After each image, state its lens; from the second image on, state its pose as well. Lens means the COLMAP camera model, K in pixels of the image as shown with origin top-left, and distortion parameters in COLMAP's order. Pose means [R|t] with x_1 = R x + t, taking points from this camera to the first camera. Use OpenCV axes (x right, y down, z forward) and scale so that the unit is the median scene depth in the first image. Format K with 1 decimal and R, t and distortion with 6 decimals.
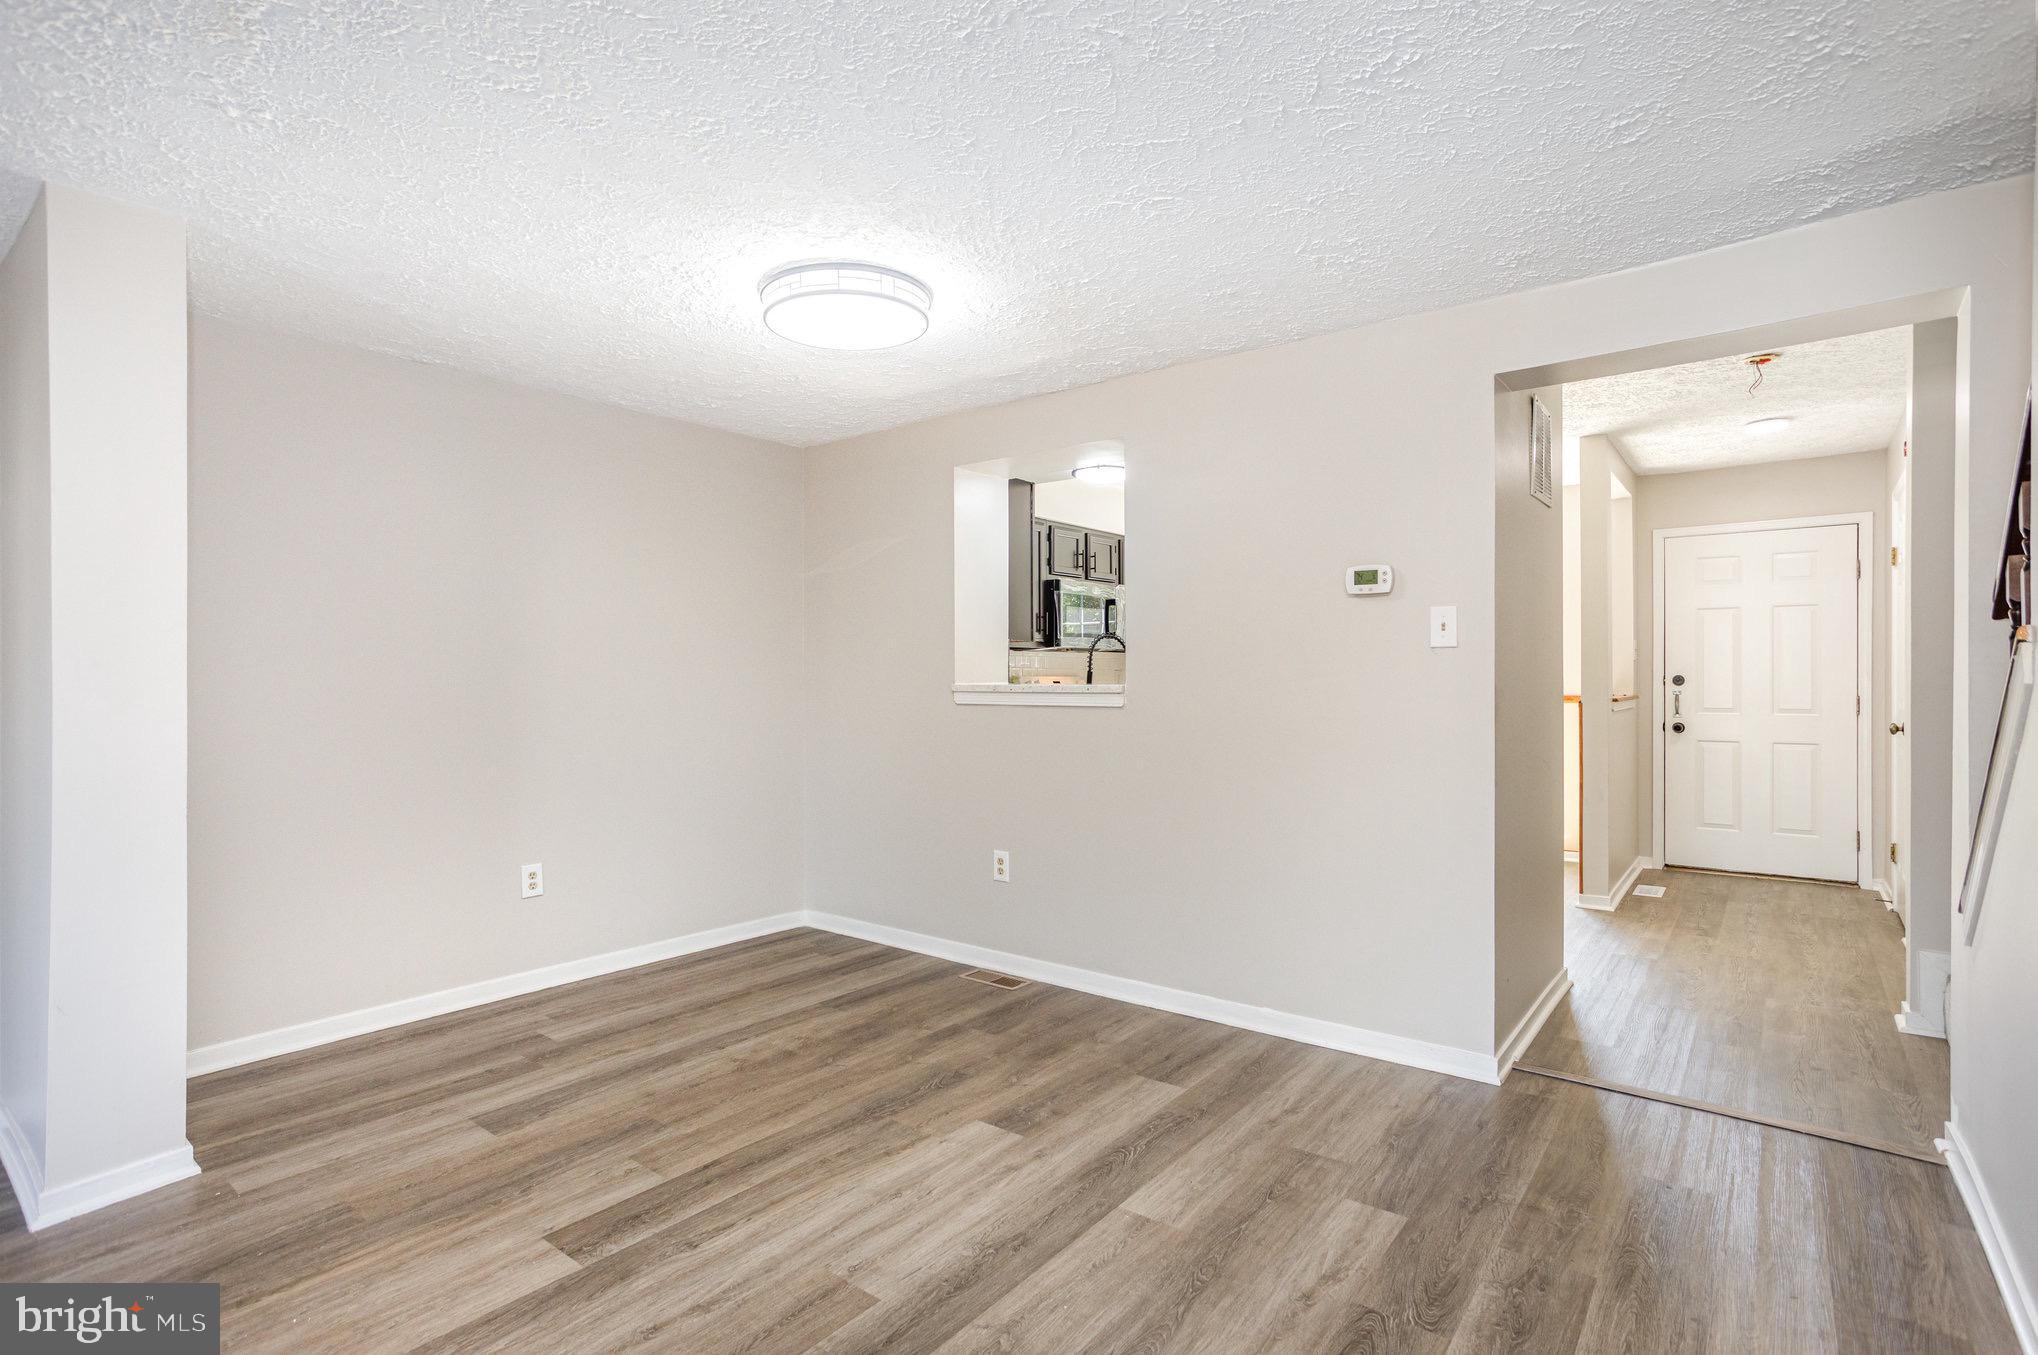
lens RADIAL K [[987.5, 0, 1019.0], [0, 987.5, 677.5], [0, 0, 1]] dist [-0.058200, 0.038979]
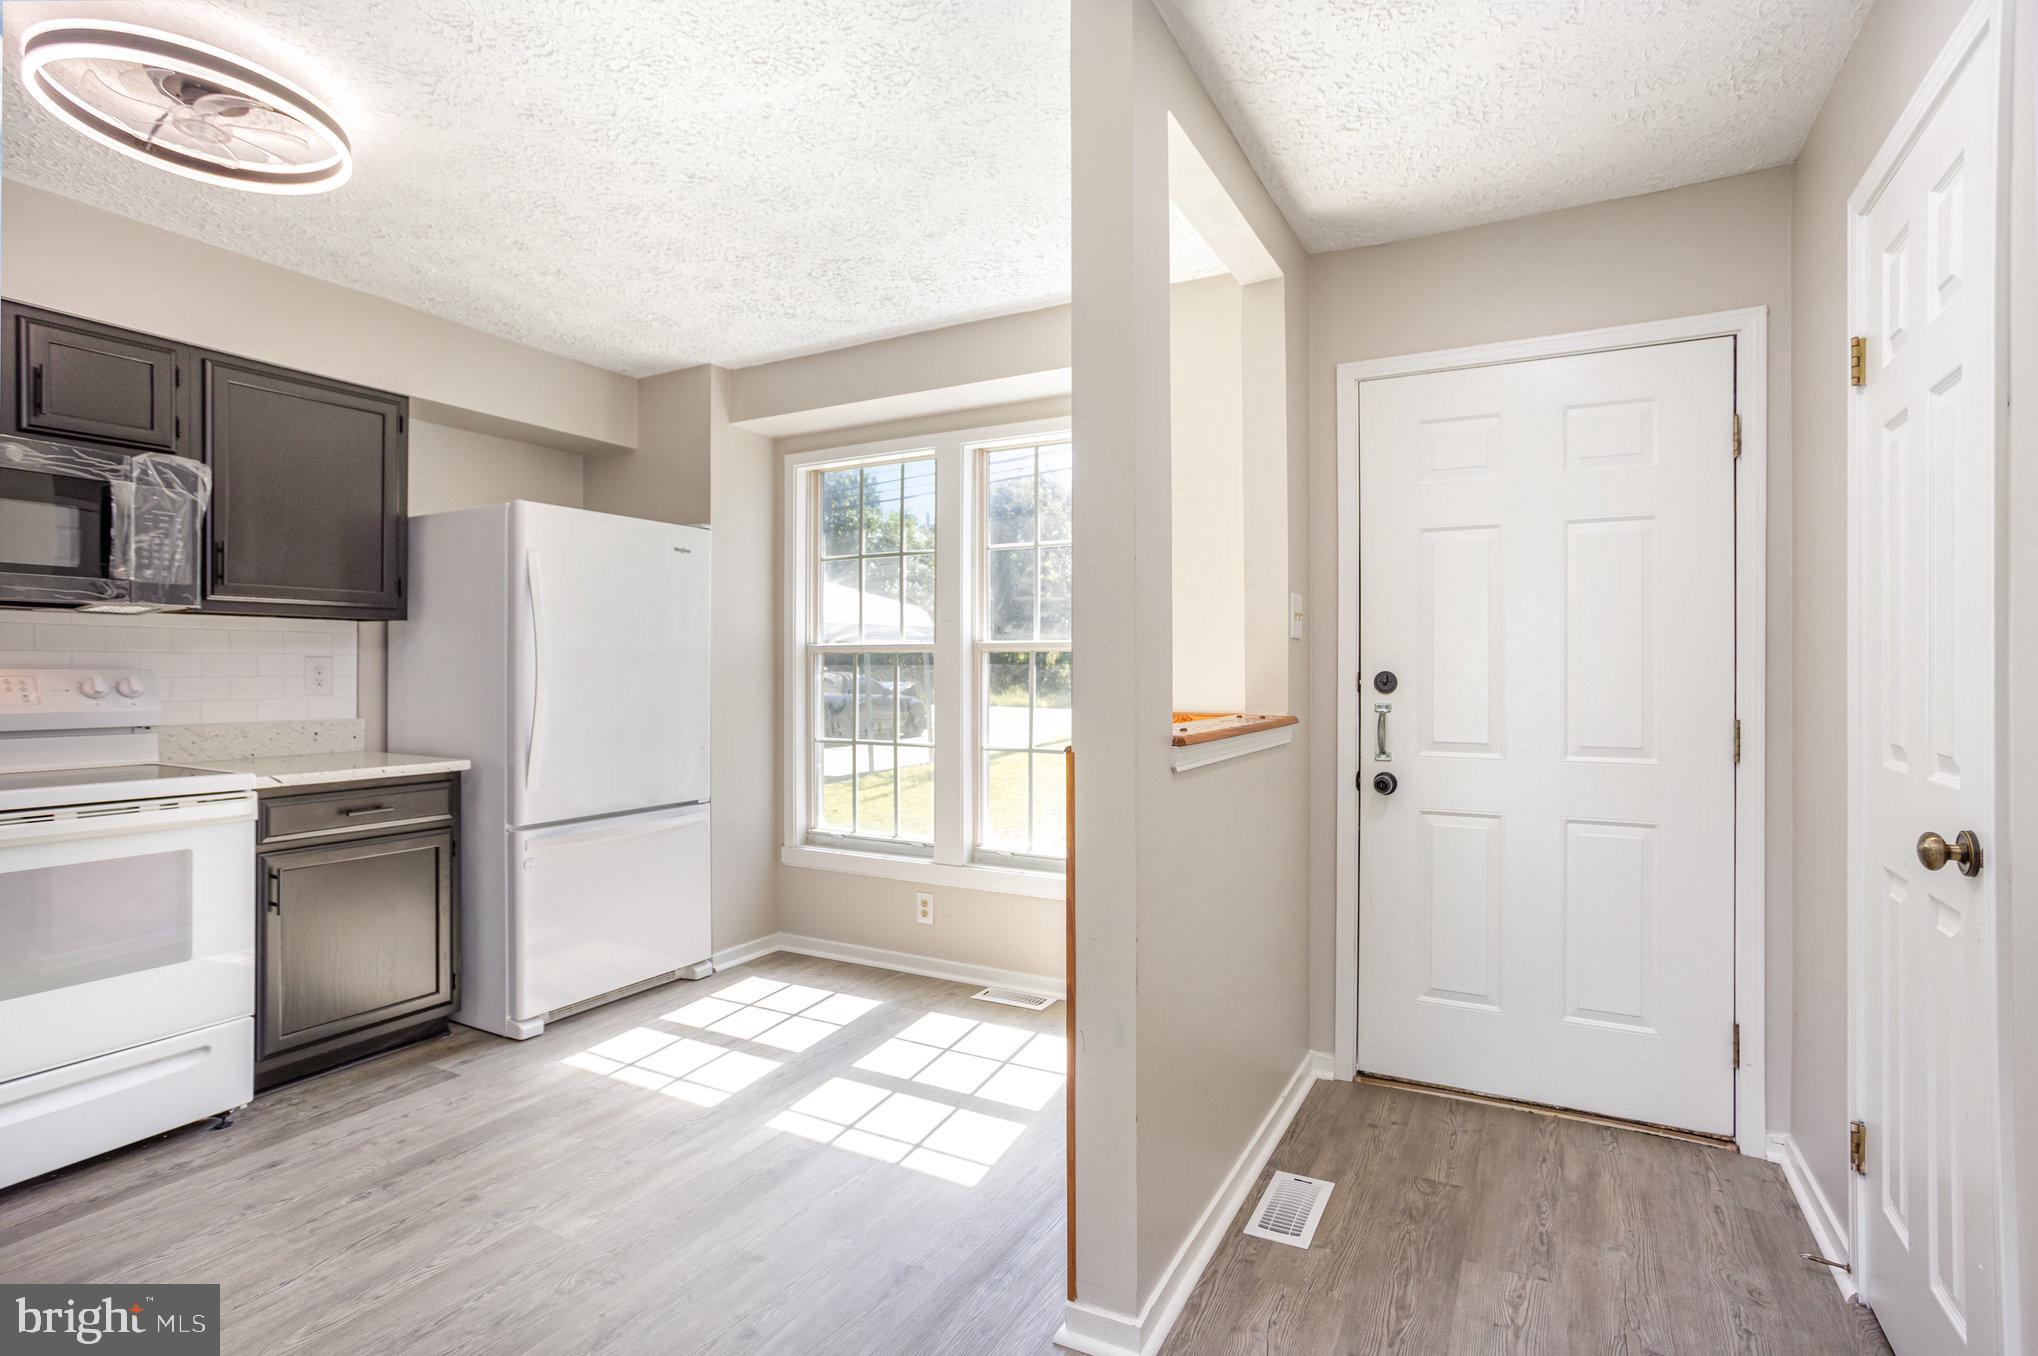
lens RADIAL K [[987.5, 0, 1019.0], [0, 987.5, 678.0], [0, 0, 1]] dist [-0.058200, 0.038979]
pose [[0.986060, -0.001084, 0.166386, 0.607789], [-0.000007, 0.999979, 0.006557, -0.003369], [-0.166390, -0.006467, 0.986039, 0.799974]]
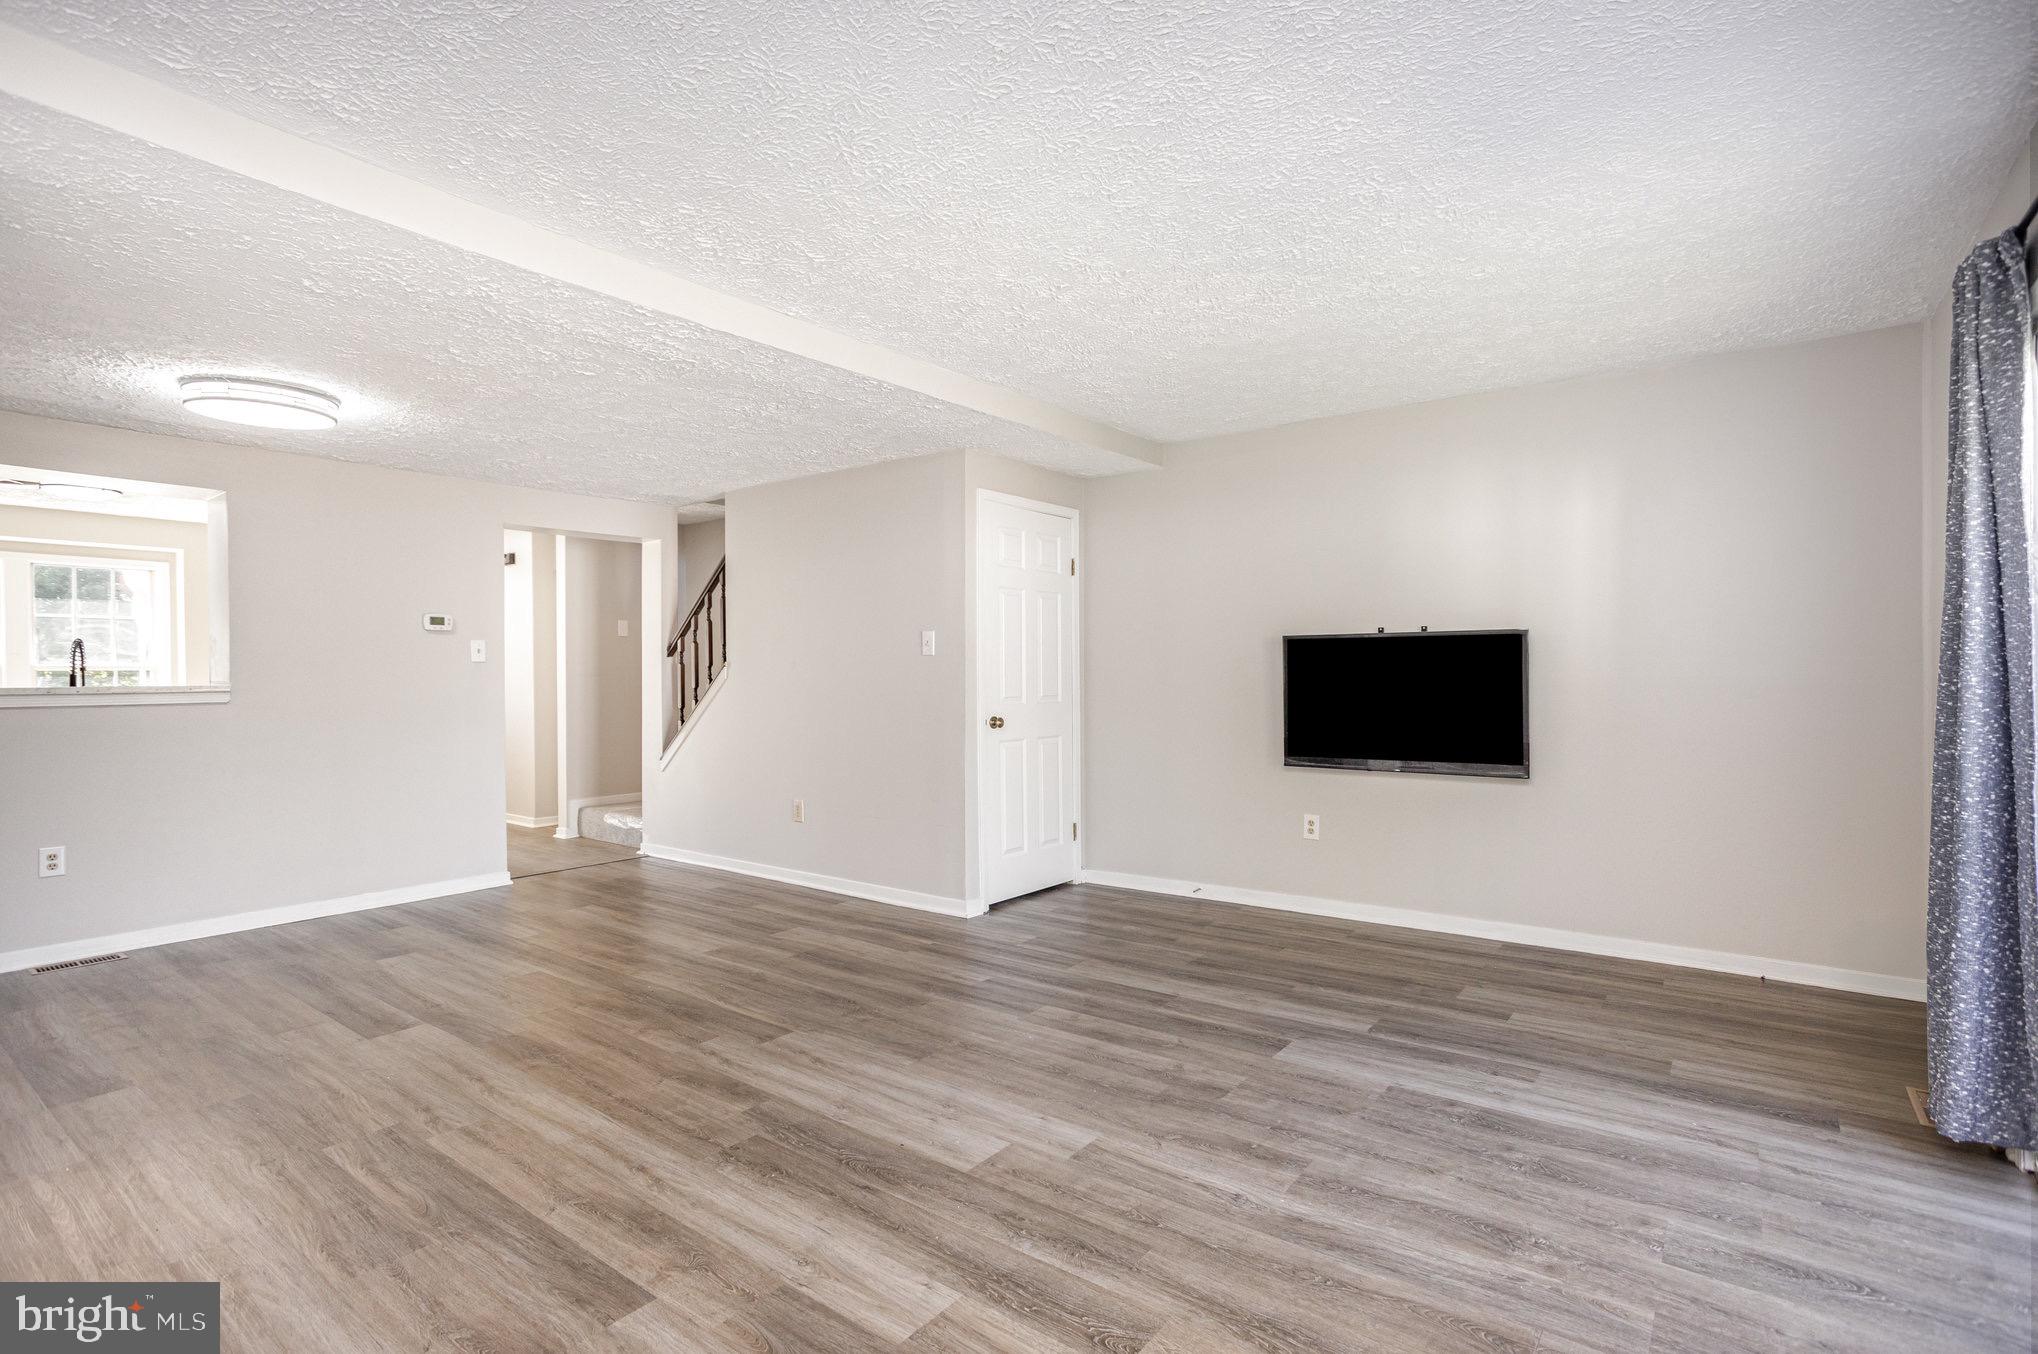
lens RADIAL K [[987.5, 0, 1019.0], [0, 987.5, 677.0], [0, 0, 1]] dist [-0.058200, 0.038979]
pose [[-0.008225, 0.000463, 0.999966, -1.007158], [0.007761, 0.999970, -0.000399, 0.004521], [-0.999936, 0.007758, -0.008228, -0.014452]]
